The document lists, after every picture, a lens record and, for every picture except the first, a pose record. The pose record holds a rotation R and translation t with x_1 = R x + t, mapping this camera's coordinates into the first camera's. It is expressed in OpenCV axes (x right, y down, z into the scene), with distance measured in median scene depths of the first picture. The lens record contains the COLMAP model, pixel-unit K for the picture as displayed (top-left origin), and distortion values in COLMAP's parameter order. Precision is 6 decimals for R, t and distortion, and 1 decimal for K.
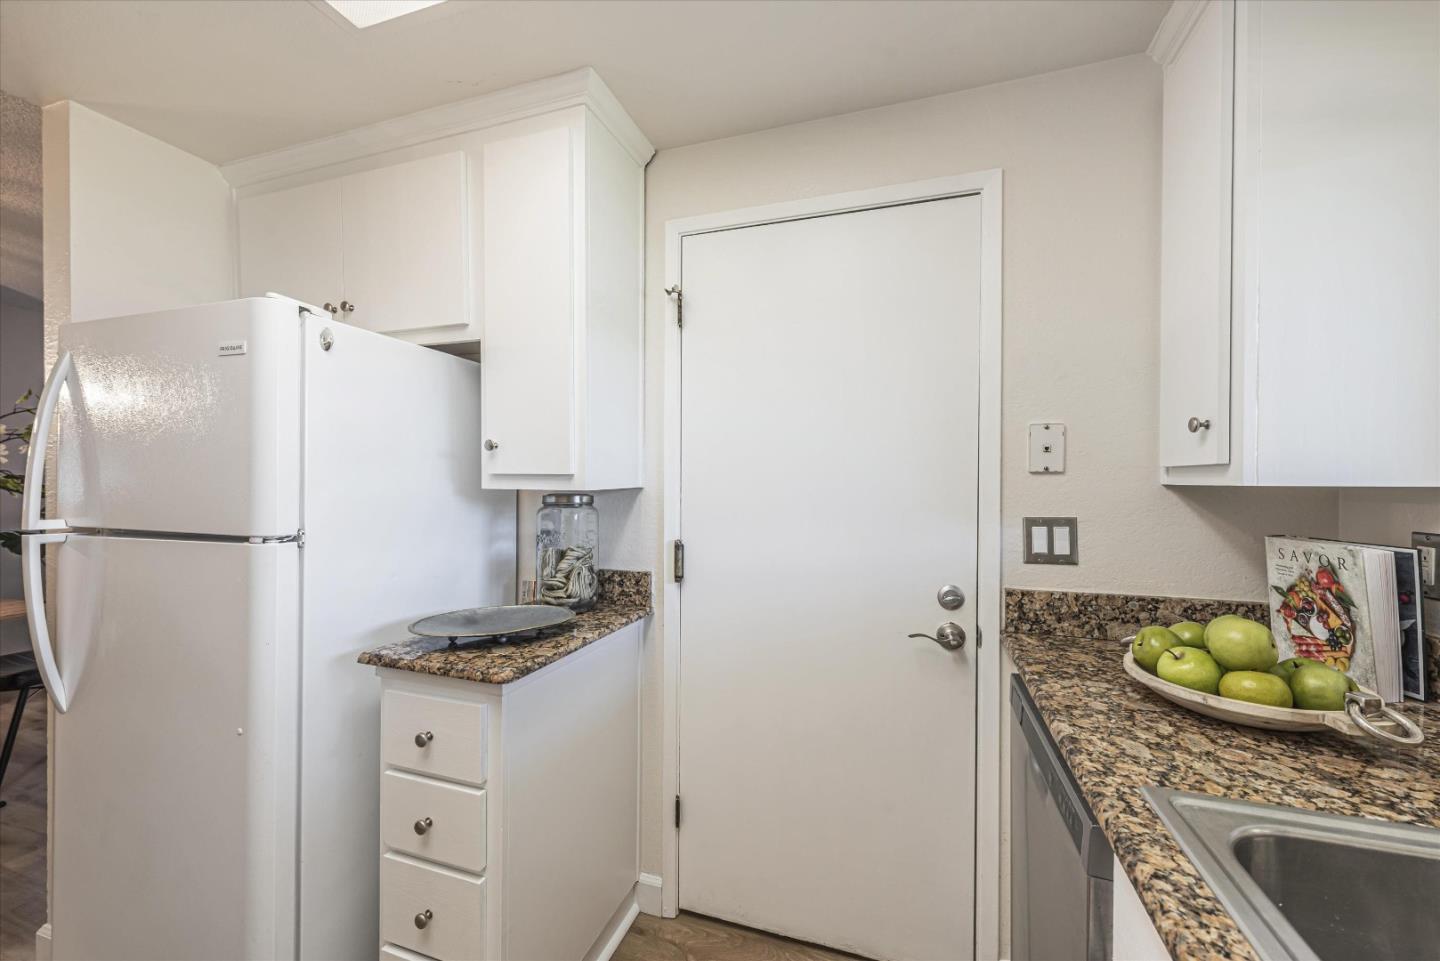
lens RADIAL K [[557.3, 0, 717.5], [0, 557.3, 480.1], [0, 0, 1]] dist [0.004642, -0.001335]
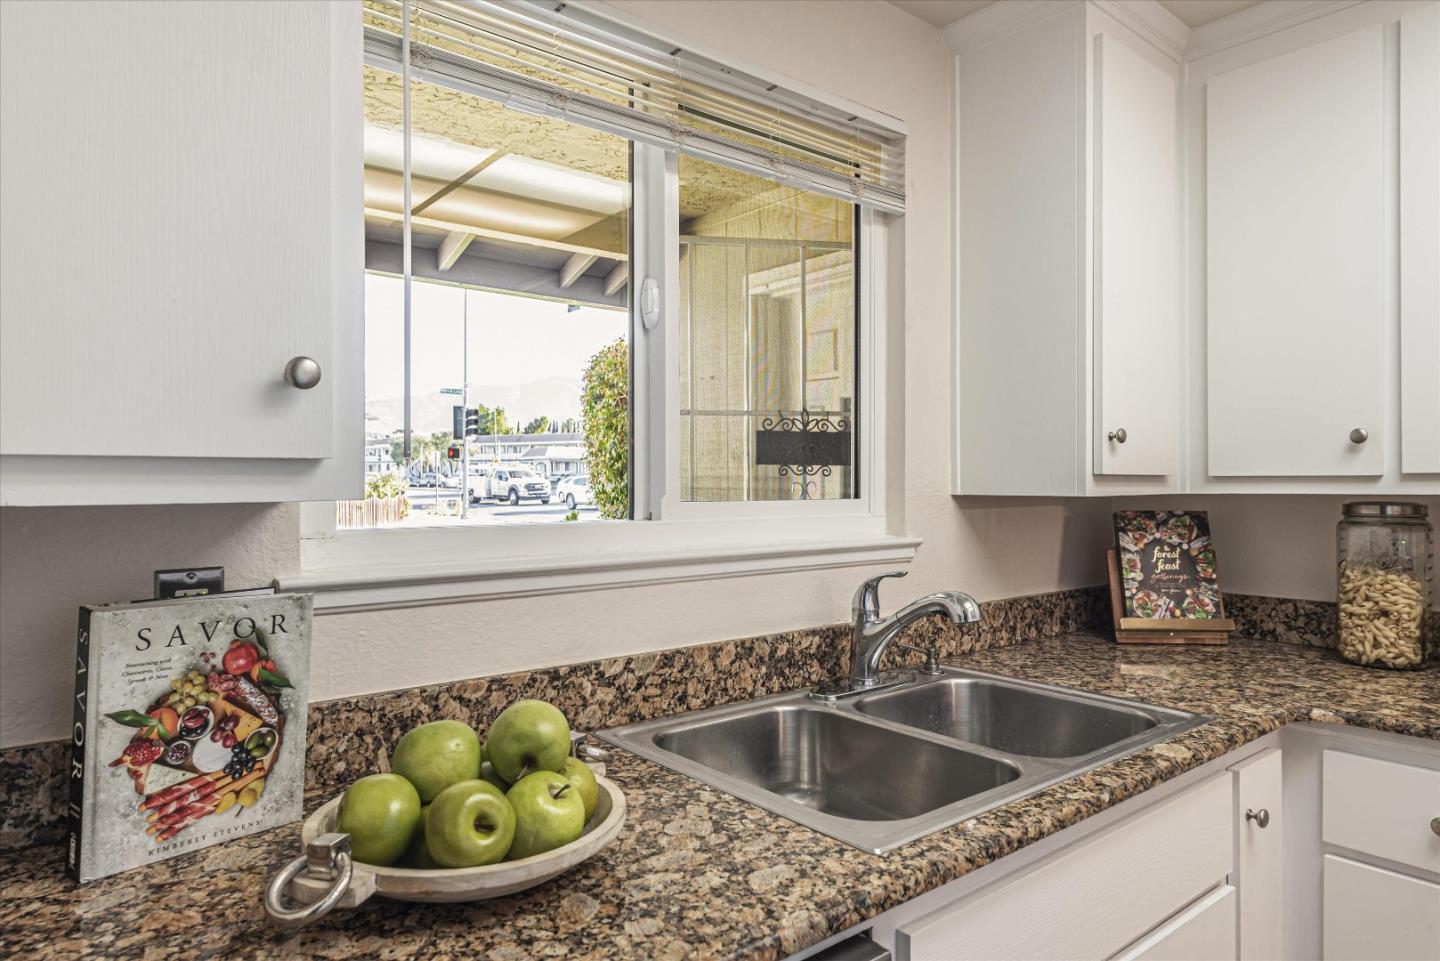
lens RADIAL K [[893.1, 0, 725.1], [0, 893.1, 481.3], [0, 0, 1]] dist [0.015847, -0.012211]
pose [[-0.857625, -0.000592, 0.514275, 0.175686], [0.000564, 0.999998, 0.002092, -0.010286], [-0.514275, 0.002084, -0.857623, 1.552177]]
